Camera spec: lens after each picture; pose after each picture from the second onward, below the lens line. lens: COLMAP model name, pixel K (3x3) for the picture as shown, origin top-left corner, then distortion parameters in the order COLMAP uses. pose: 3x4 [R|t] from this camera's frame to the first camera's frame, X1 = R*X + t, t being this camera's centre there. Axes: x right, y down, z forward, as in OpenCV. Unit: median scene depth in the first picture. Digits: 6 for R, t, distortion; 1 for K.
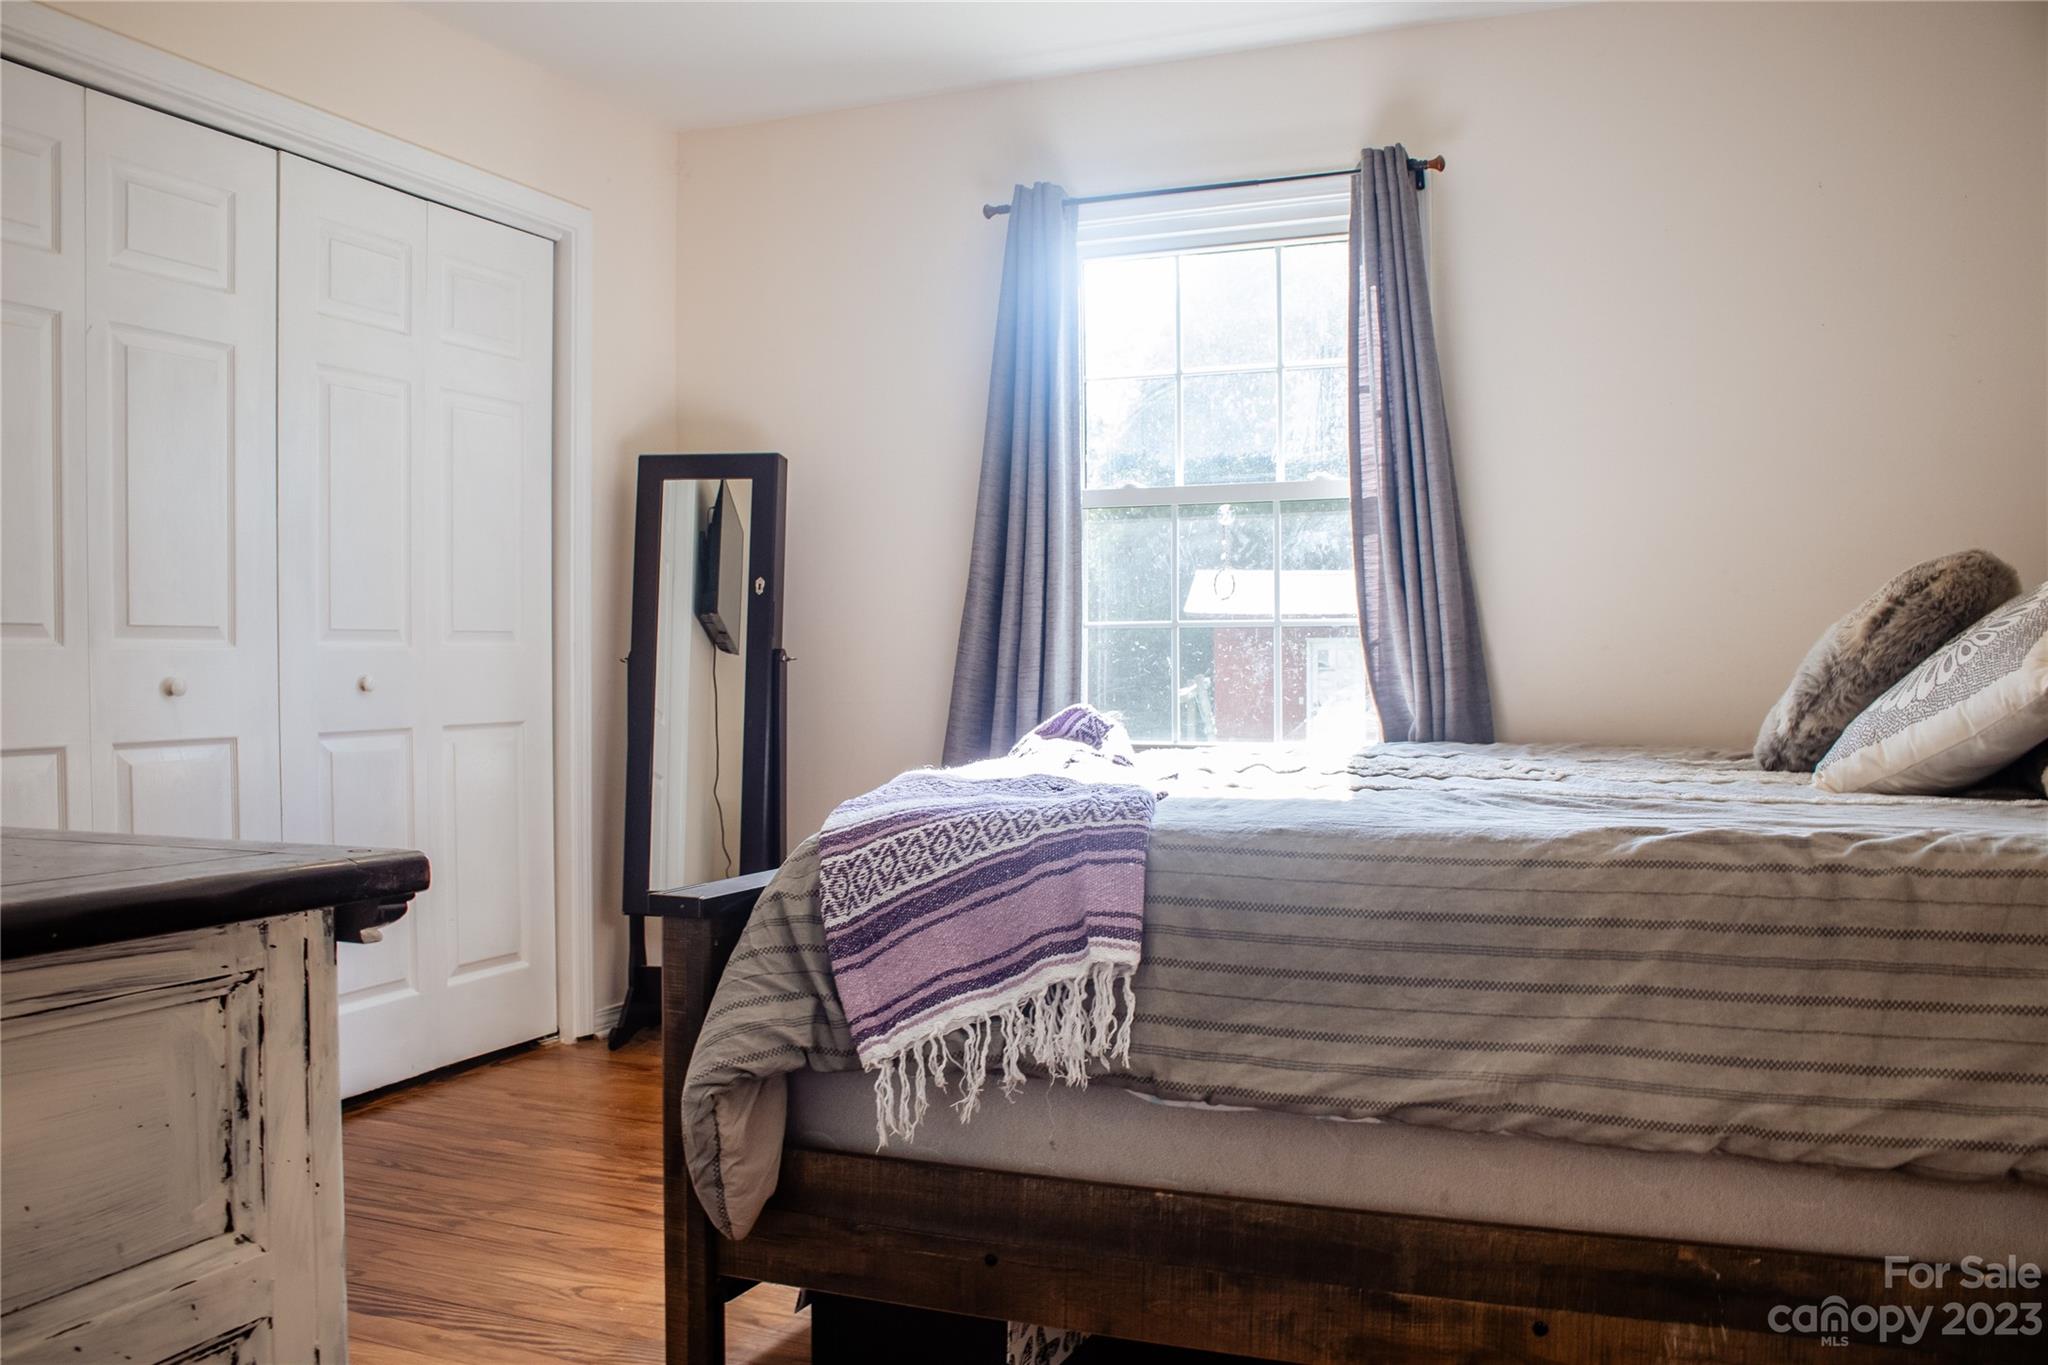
lens RADIAL K [[1702.6, 0, 1024.0], [0, 1702.6, 682.5], [0, 0, 1]] dist [-0.153783, 0.109345]
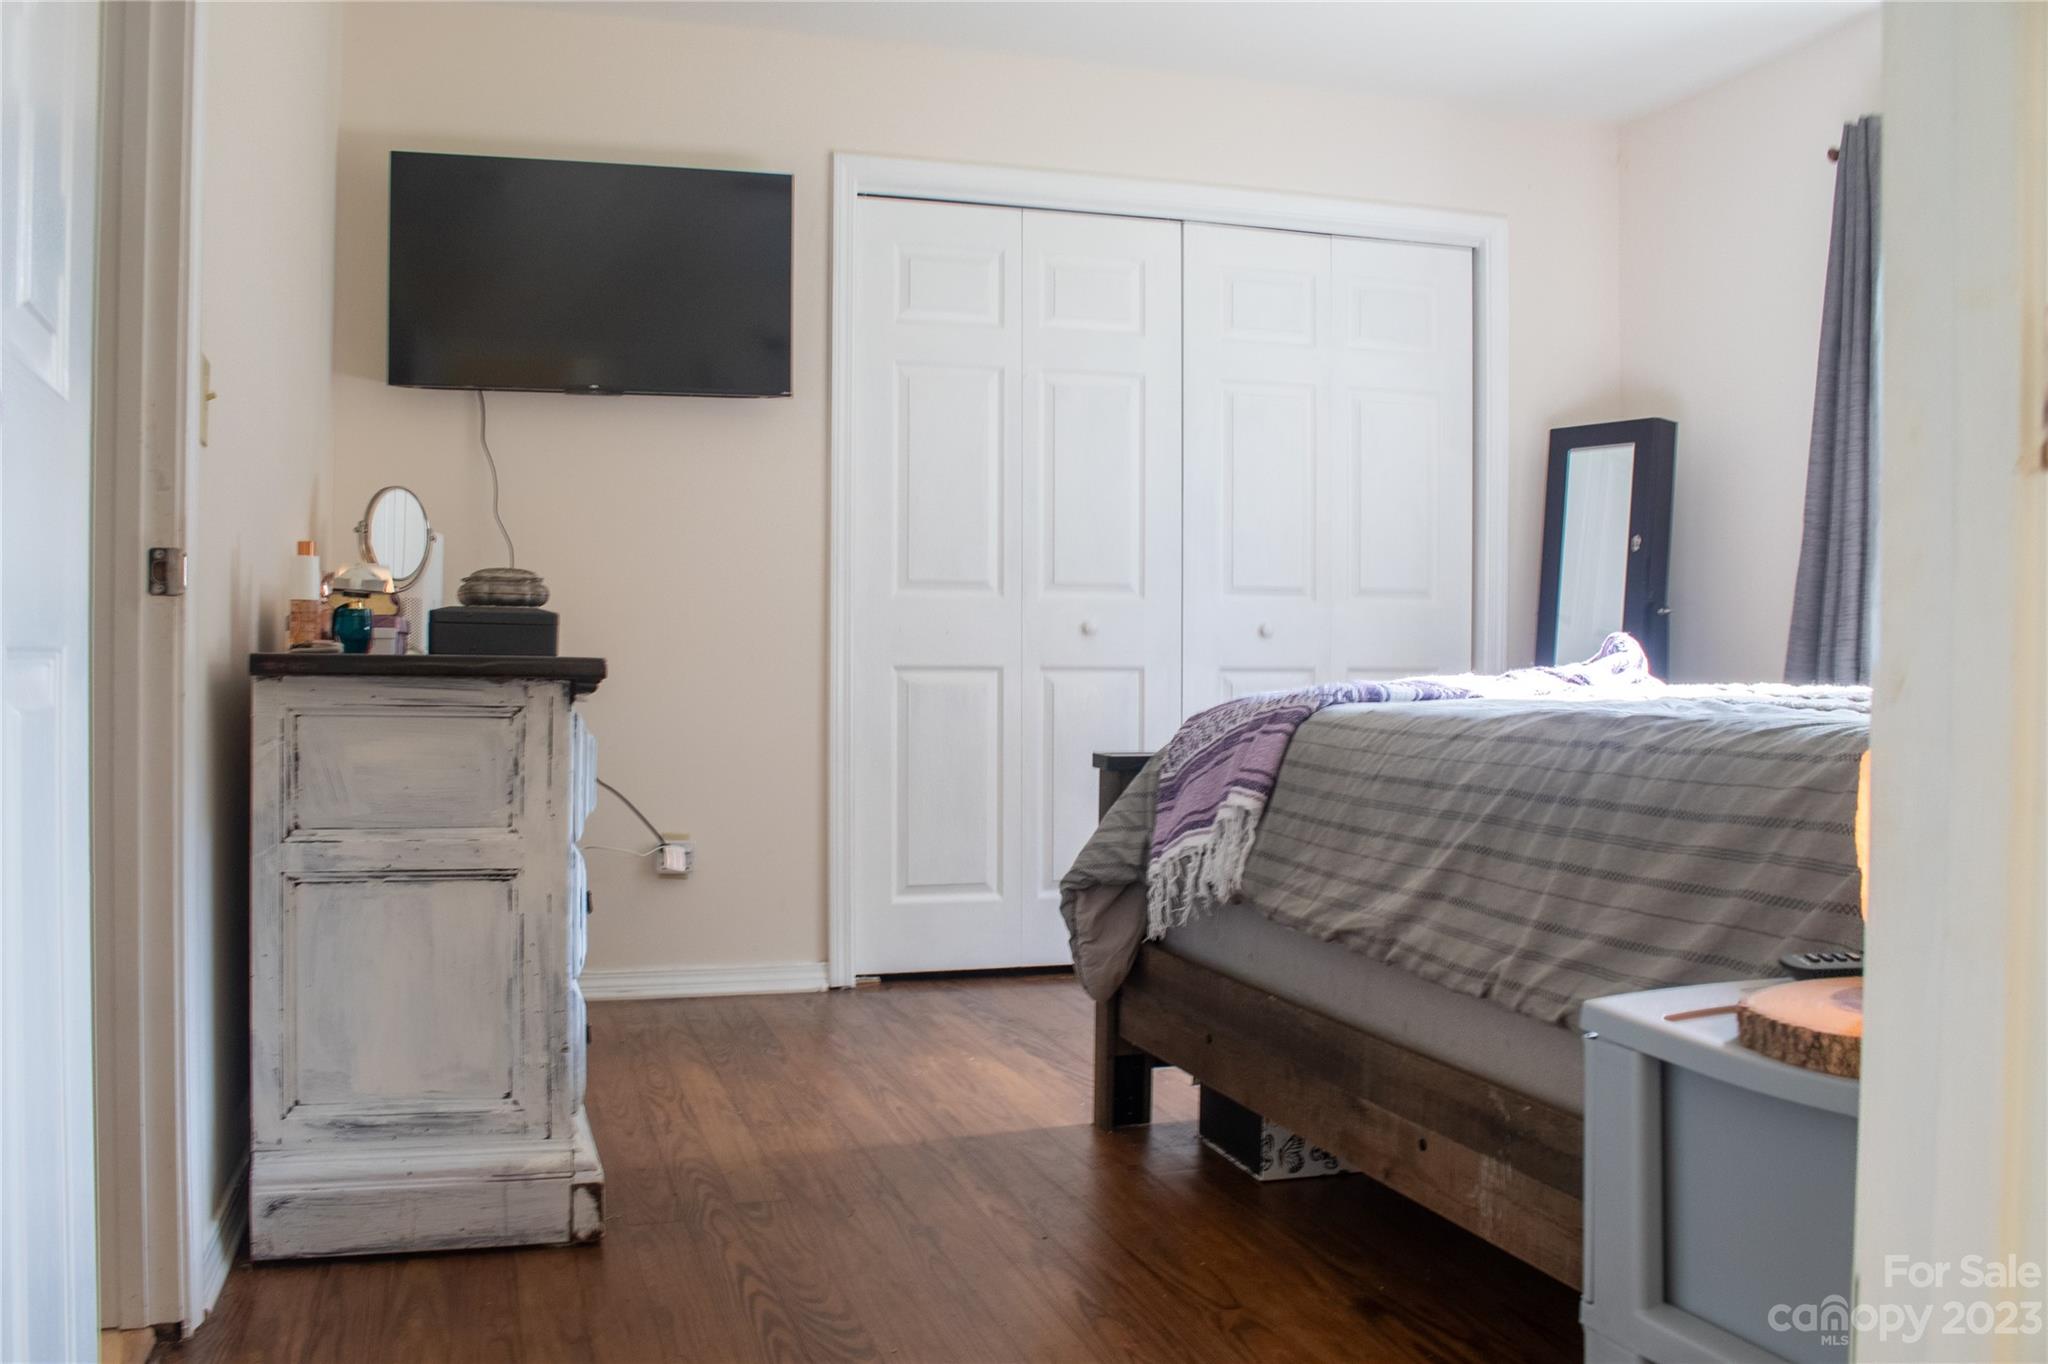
lens RADIAL K [[1753.0, 0, 1024.7], [0, 1753.0, 639.3], [0, 0, 1]] dist [-0.141193, 0.008257]
pose [[0.646273, -0.001104, -0.763106, 0.955669], [-0.016953, 0.999731, -0.015803, 0.061650], [0.762918, 0.023150, 0.646081, 0.016067]]
